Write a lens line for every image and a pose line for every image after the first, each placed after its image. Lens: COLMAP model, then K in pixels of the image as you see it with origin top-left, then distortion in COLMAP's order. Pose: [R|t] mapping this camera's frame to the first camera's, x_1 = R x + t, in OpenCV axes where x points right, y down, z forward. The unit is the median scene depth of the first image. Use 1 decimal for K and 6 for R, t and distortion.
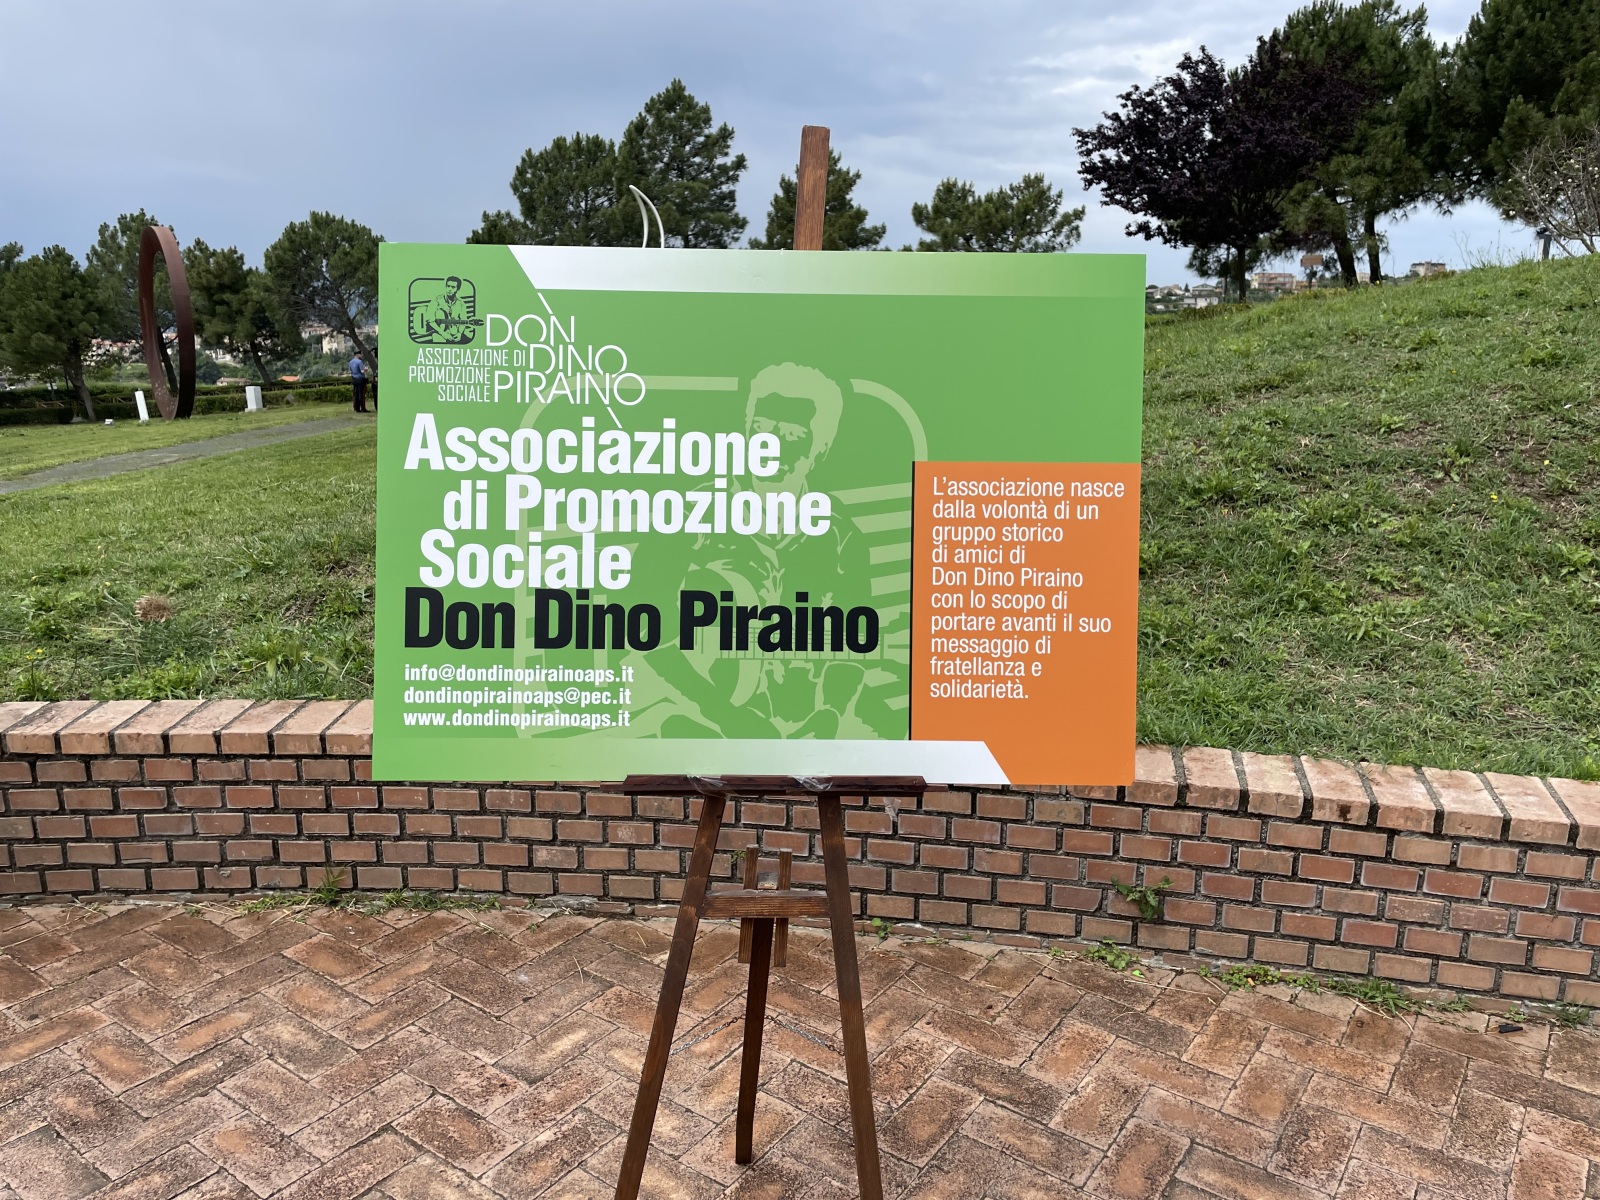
lens RADIAL K [[1206.7, 0, 797.5], [0, 1206.7, 609.2], [0, 0, 1]] dist [0.062058, -0.092555]
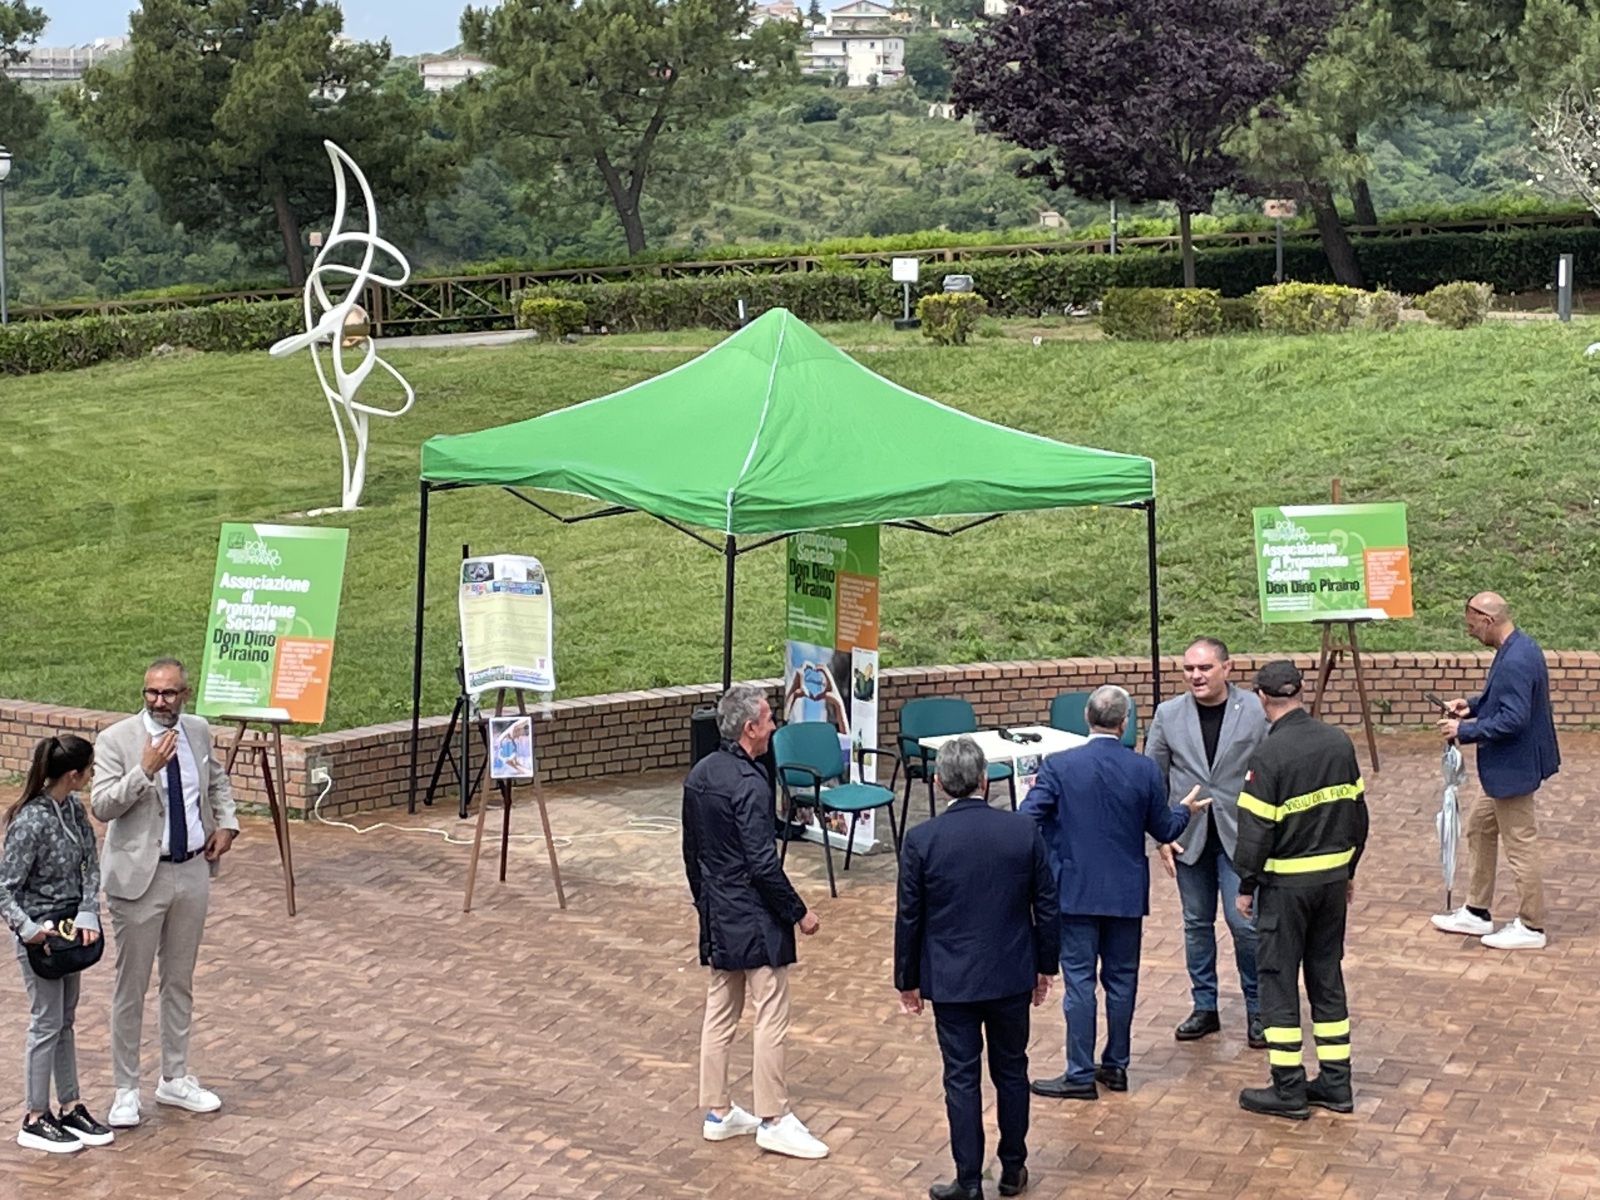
lens RADIAL K [[3835.1, 0, 798.0], [0, 3835.1, 615.6], [0, 0, 1]] dist [0.061468, 0.000000]
pose [[0.954342, -0.049756, 0.294543, -3.609238], [0.077872, 0.993375, -0.084505, 0.688651], [-0.288387, 0.103583, 0.951895, -7.057669]]
